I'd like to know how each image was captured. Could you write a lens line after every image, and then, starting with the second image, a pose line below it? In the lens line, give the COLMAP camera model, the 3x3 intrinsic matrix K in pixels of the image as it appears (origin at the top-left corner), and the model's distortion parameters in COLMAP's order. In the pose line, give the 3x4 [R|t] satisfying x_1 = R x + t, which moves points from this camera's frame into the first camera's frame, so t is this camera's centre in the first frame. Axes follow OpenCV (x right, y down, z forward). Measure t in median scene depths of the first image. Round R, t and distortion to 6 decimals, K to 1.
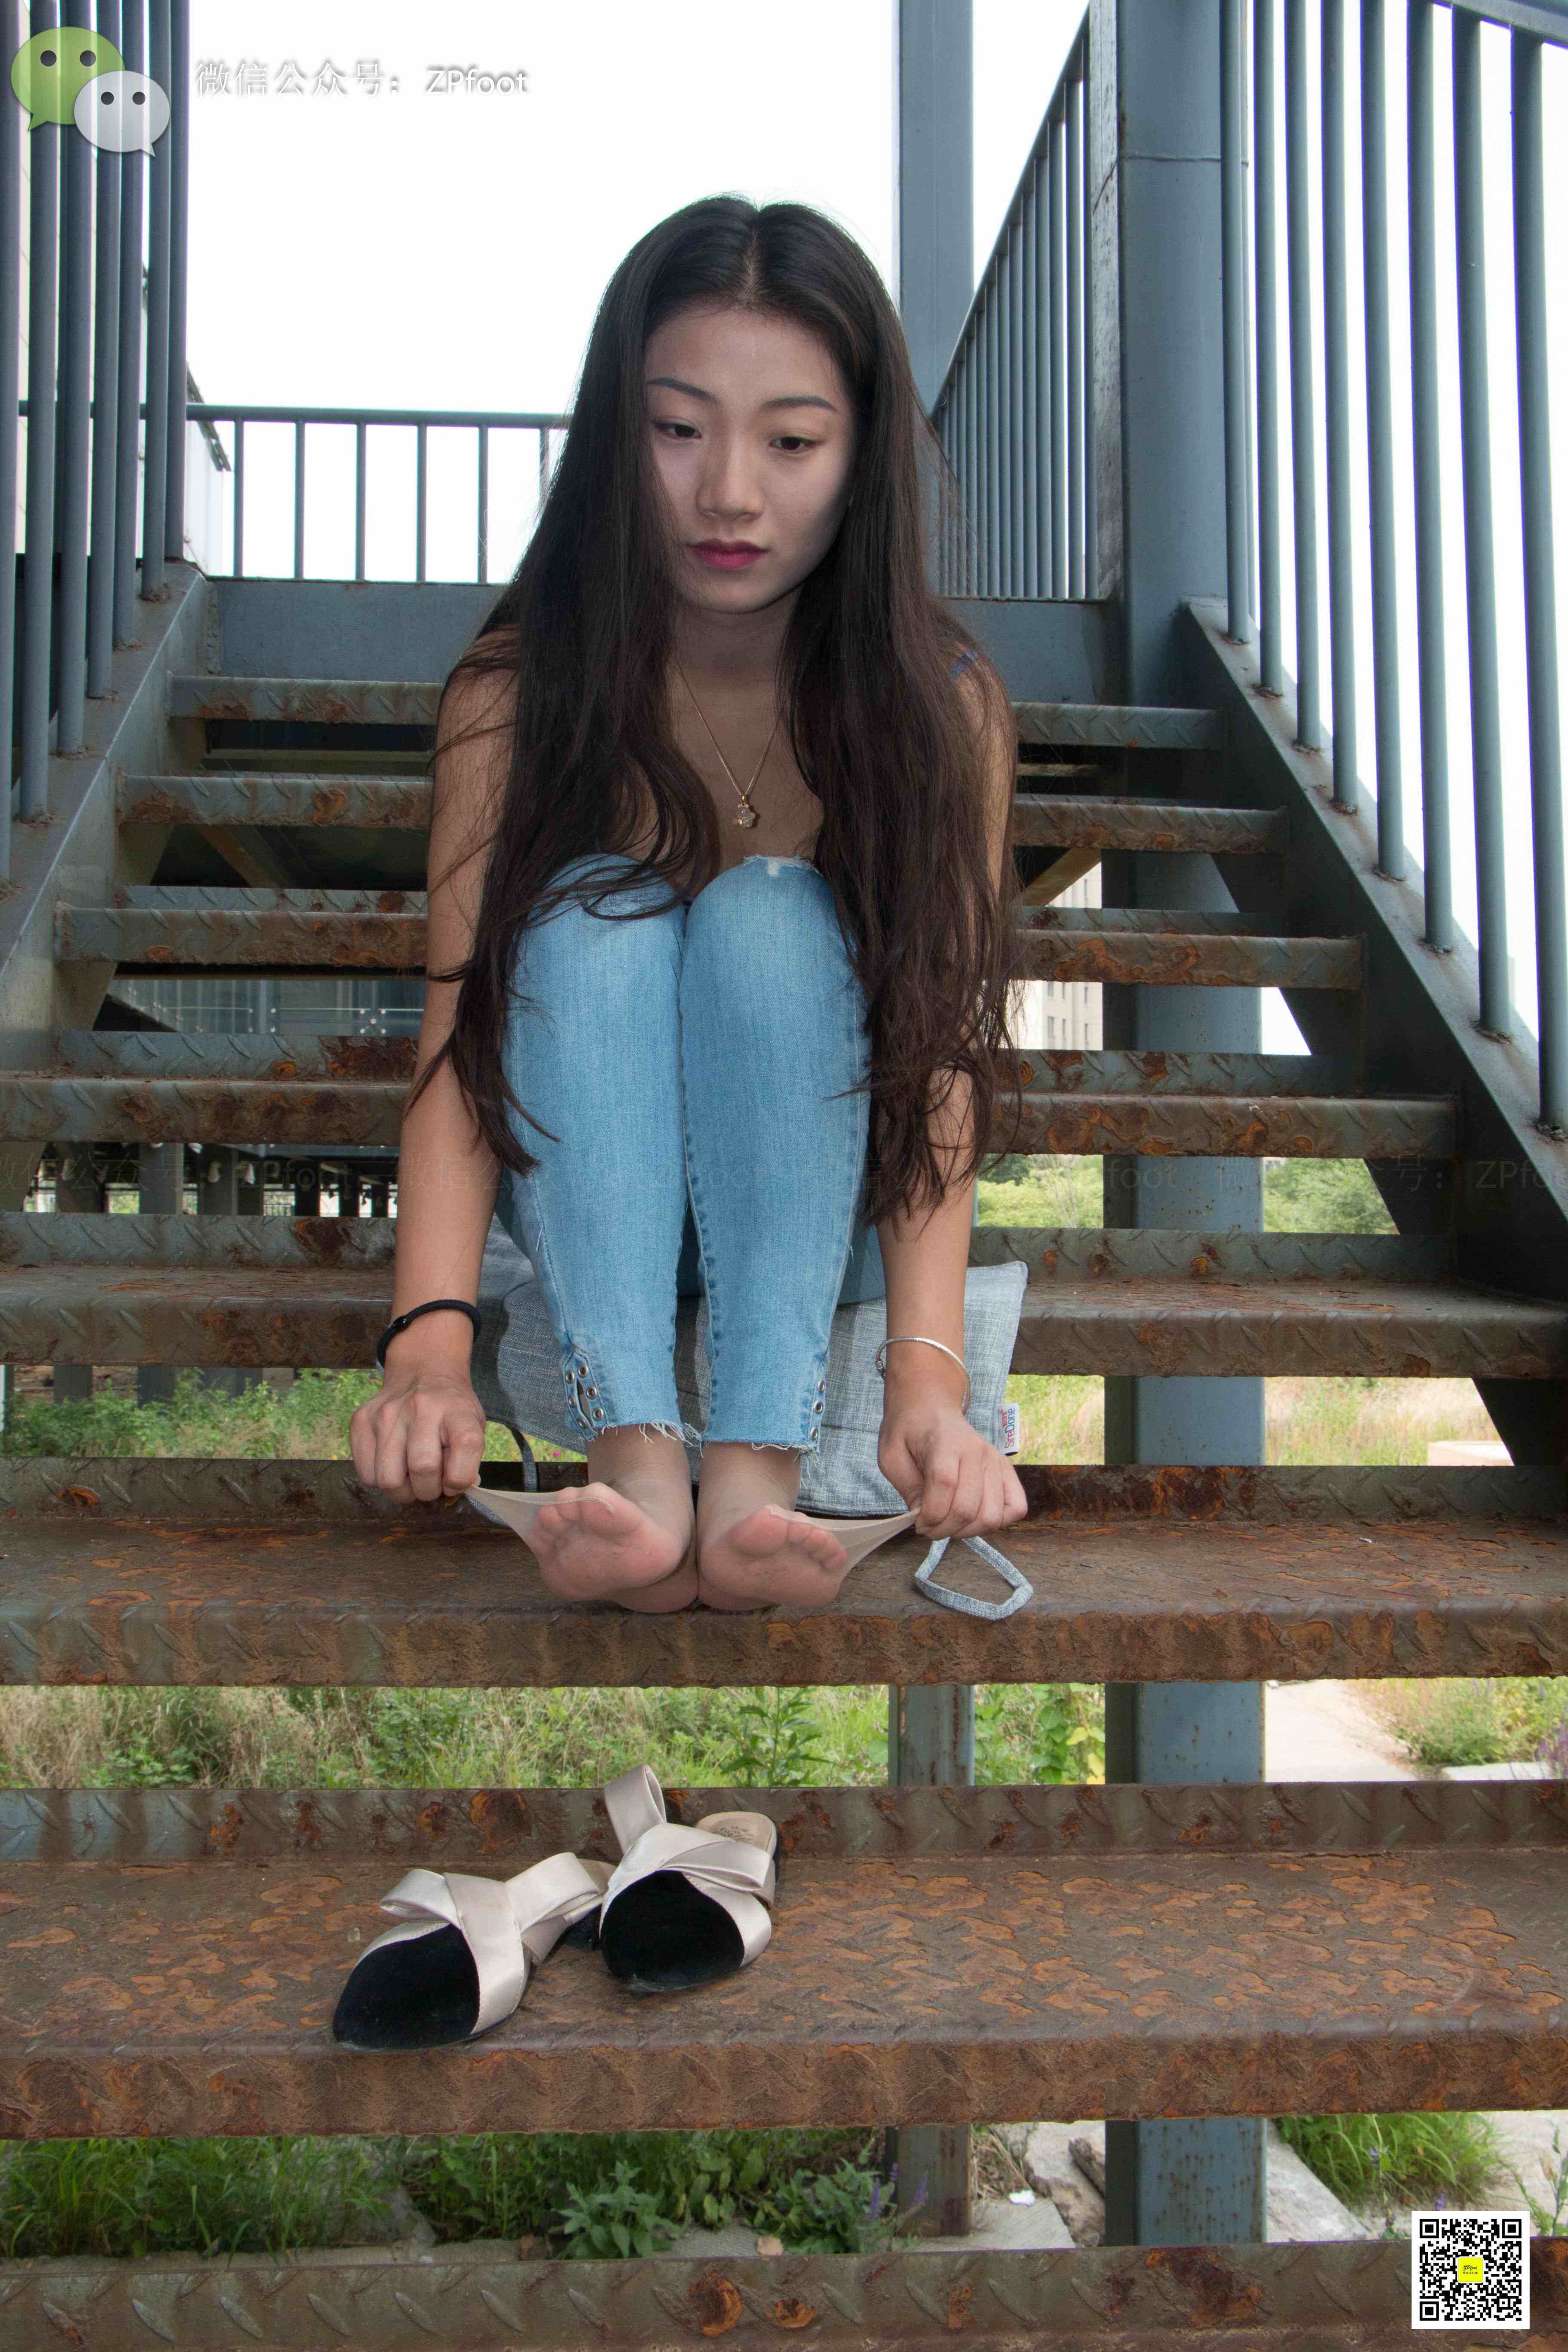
lens RADIAL K [[2316.3, 0, 791.8], [0, 2316.3, 1207.8], [0, 0, 1]] dist [-0.137215, 0.250483]
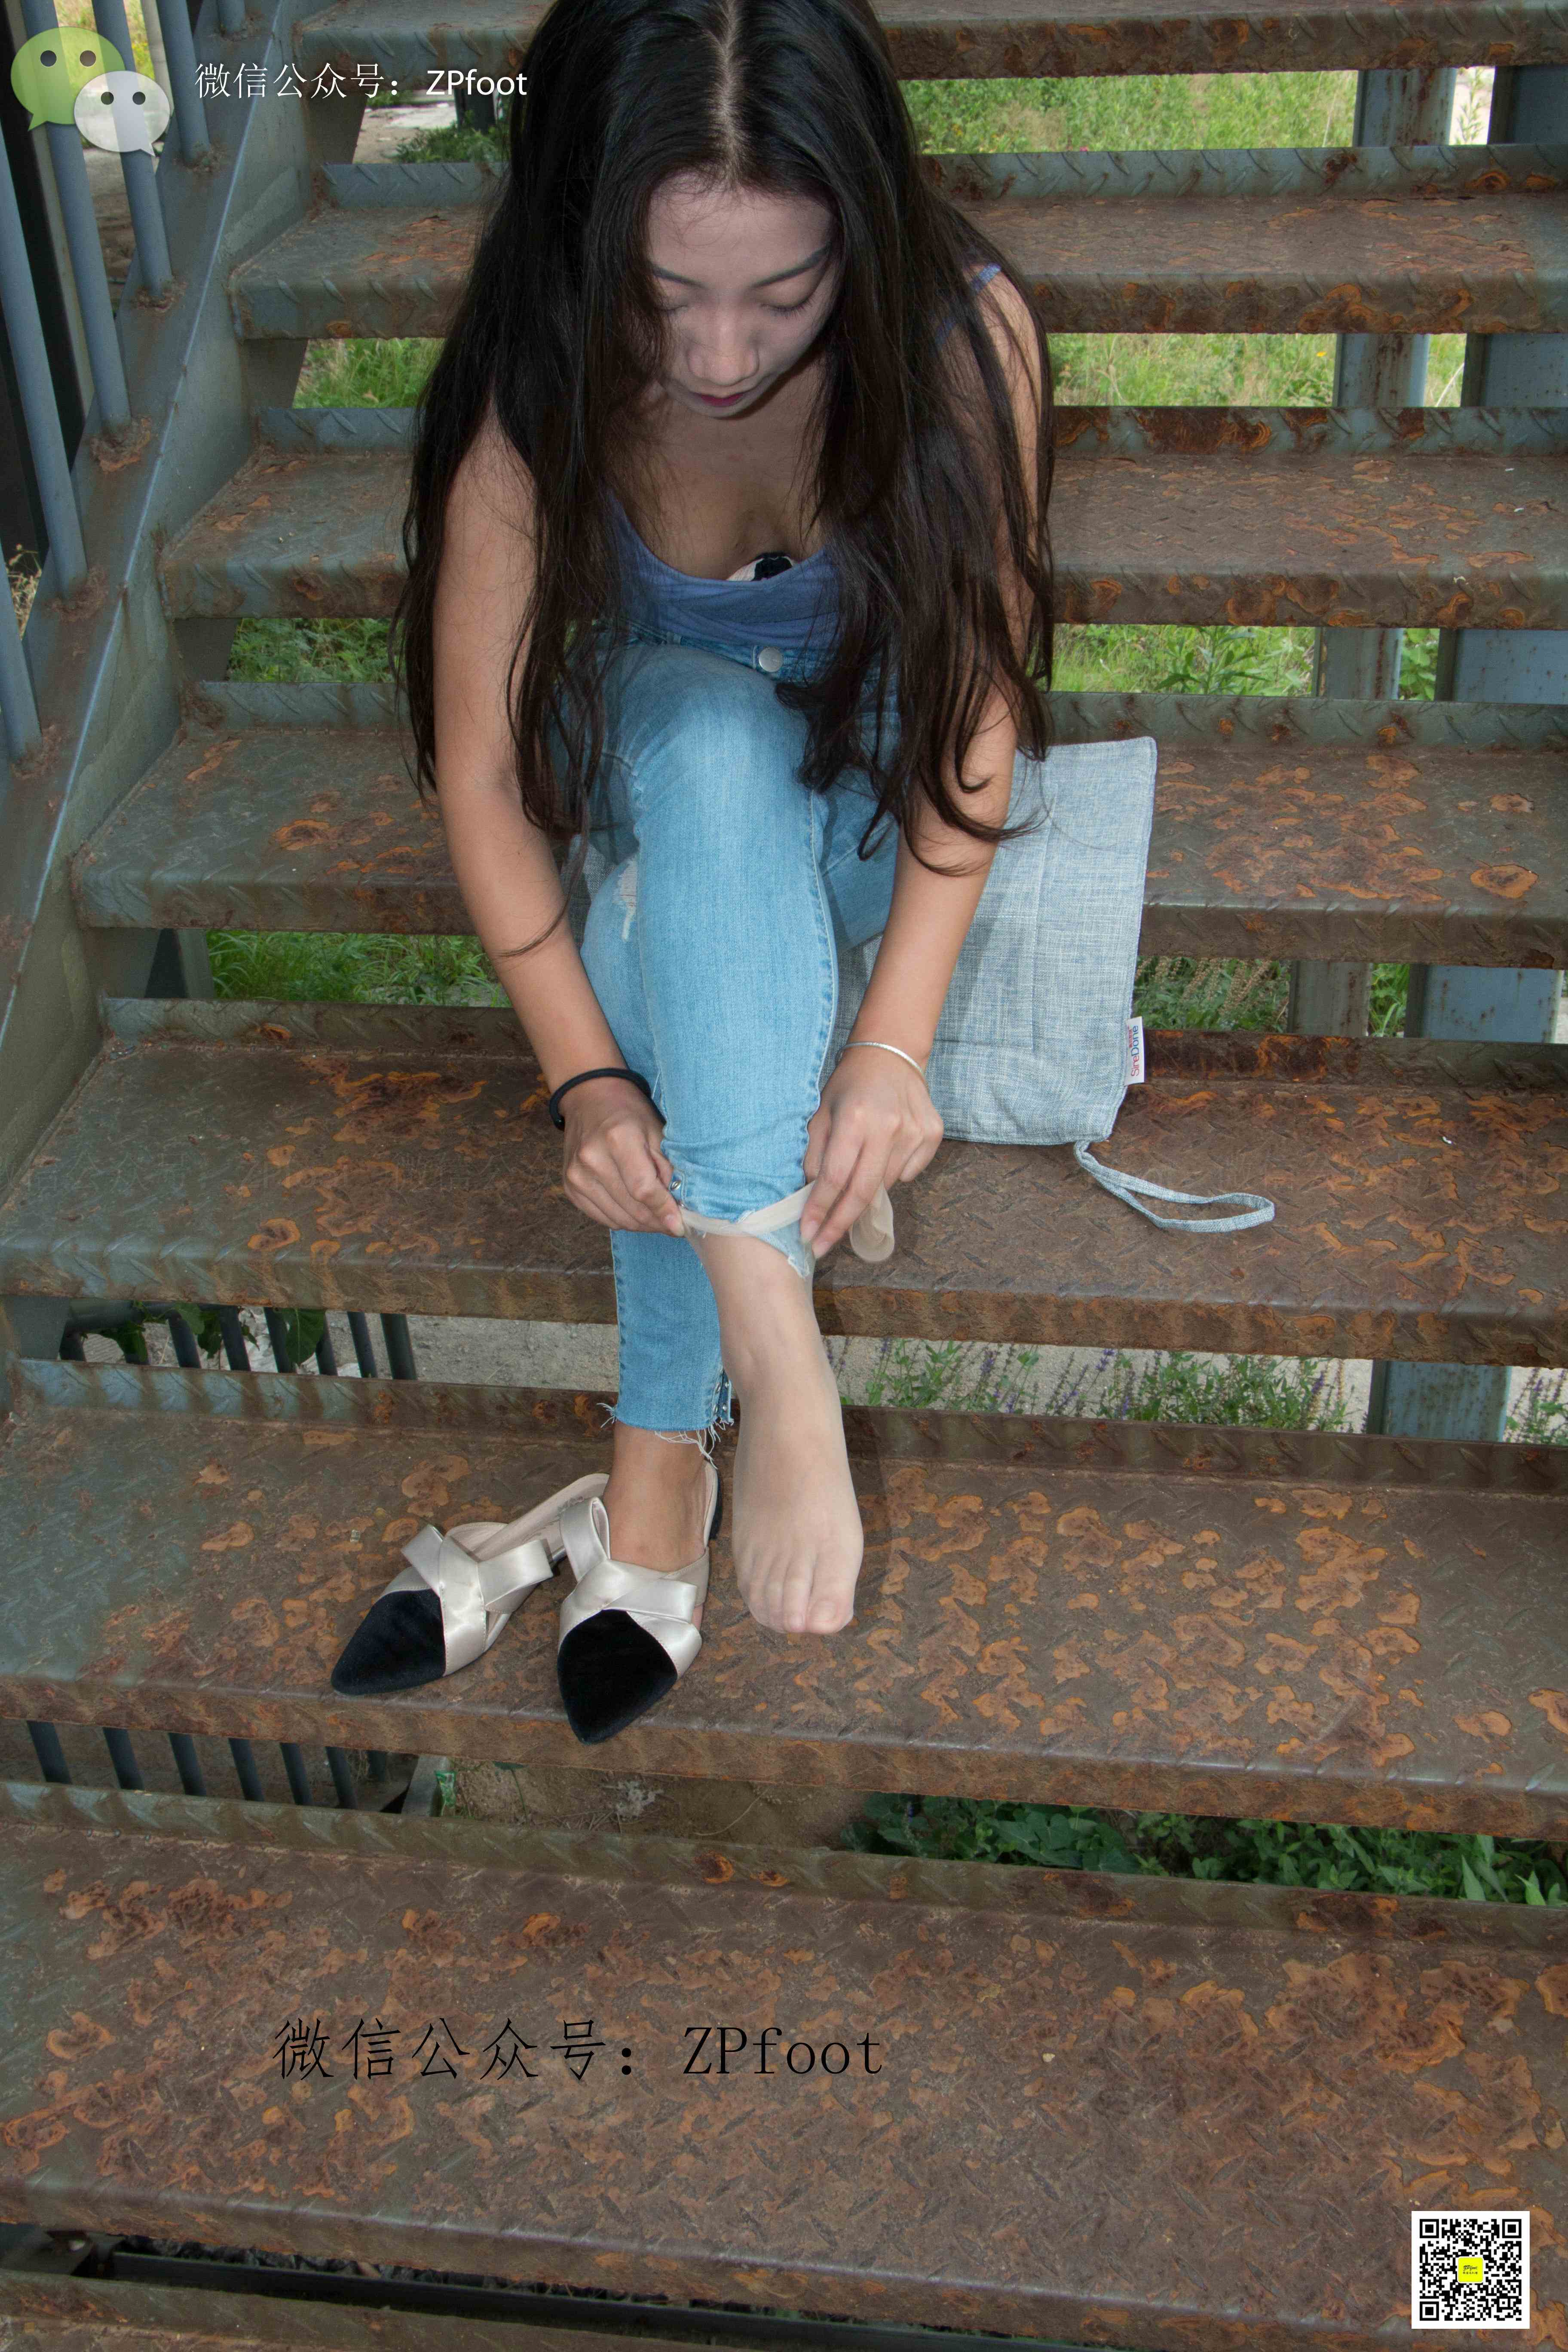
lens RADIAL K [[2369.7, 0, 791.6], [0, 2369.7, 1208.2], [0, 0, 1]] dist [-0.125500, 0.259884]
pose [[0.973161, 0.079357, -0.216008, 0.222731], [0.049217, 0.845167, 0.532231, -0.463665], [0.224799, -0.528578, 0.818578, 0.066150]]
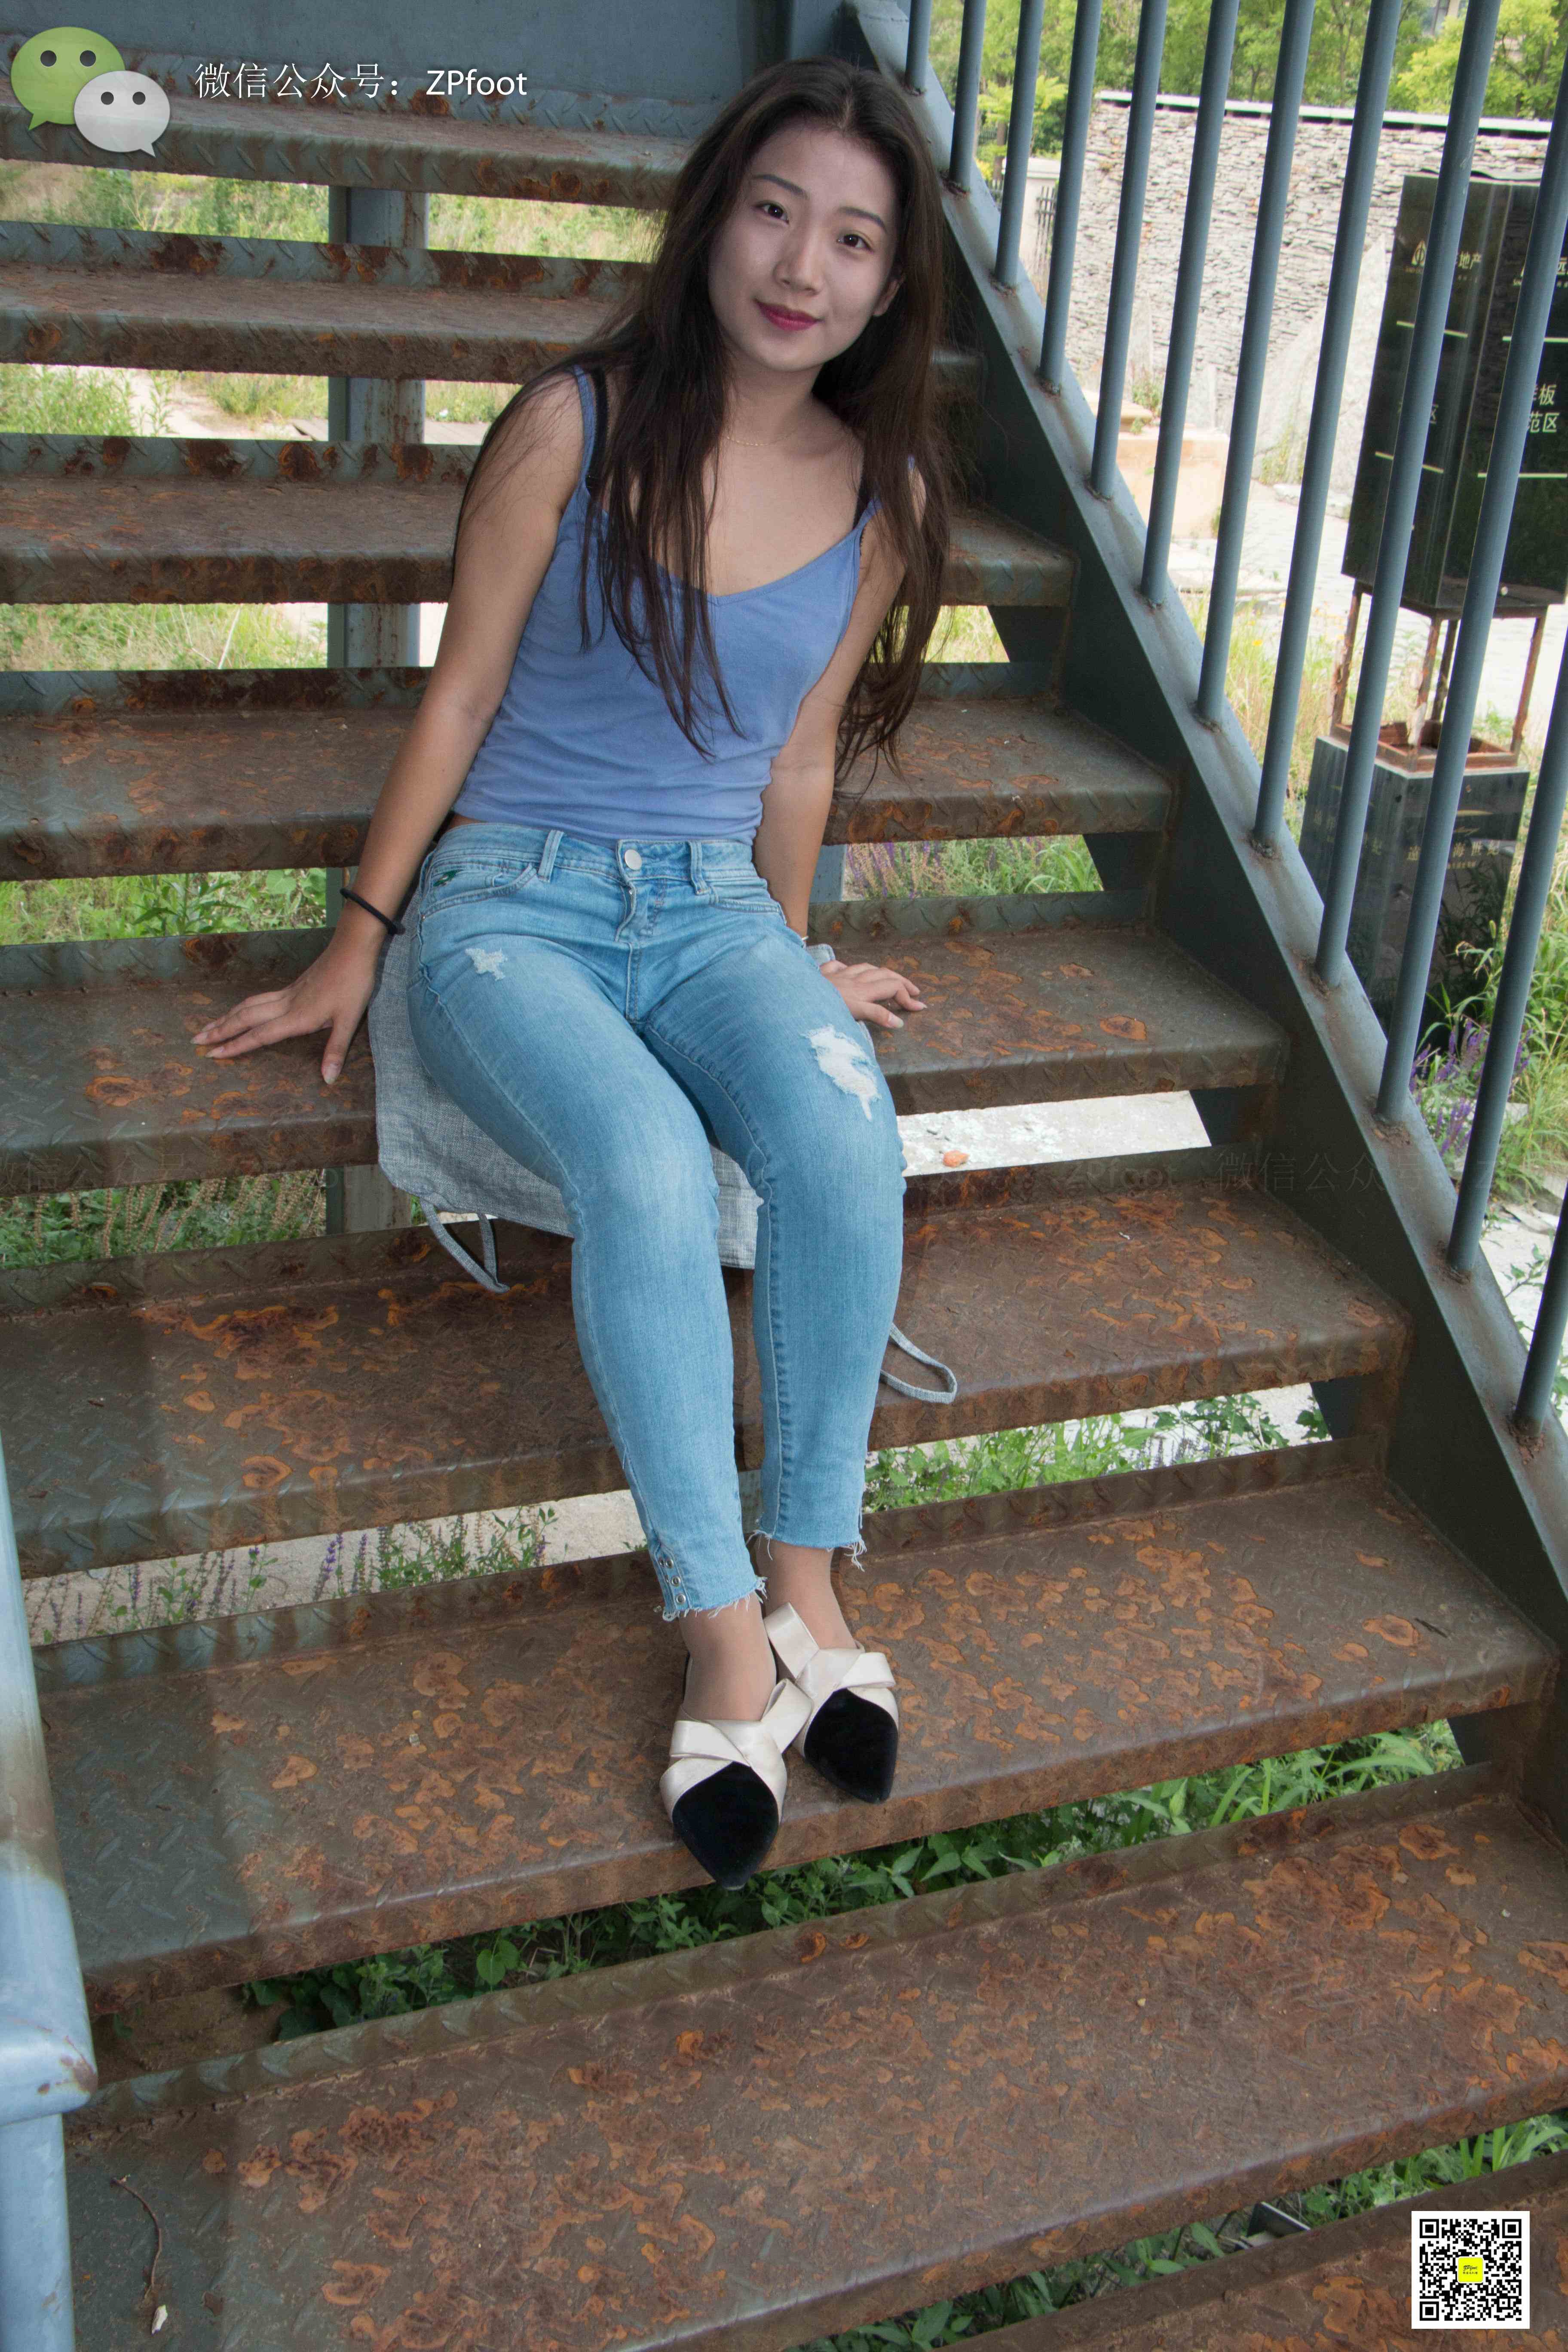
lens RADIAL K [[2417.4, 0, 790.8], [0, 2417.4, 1208.7], [0, 0, 1]] dist [-0.117092, 0.266558]
pose [[0.946172, -0.069148, 0.316192, -0.409392], [-0.081604, 0.894387, 0.439788, -0.518037], [-0.313208, -0.441917, 0.840601, -0.089036]]
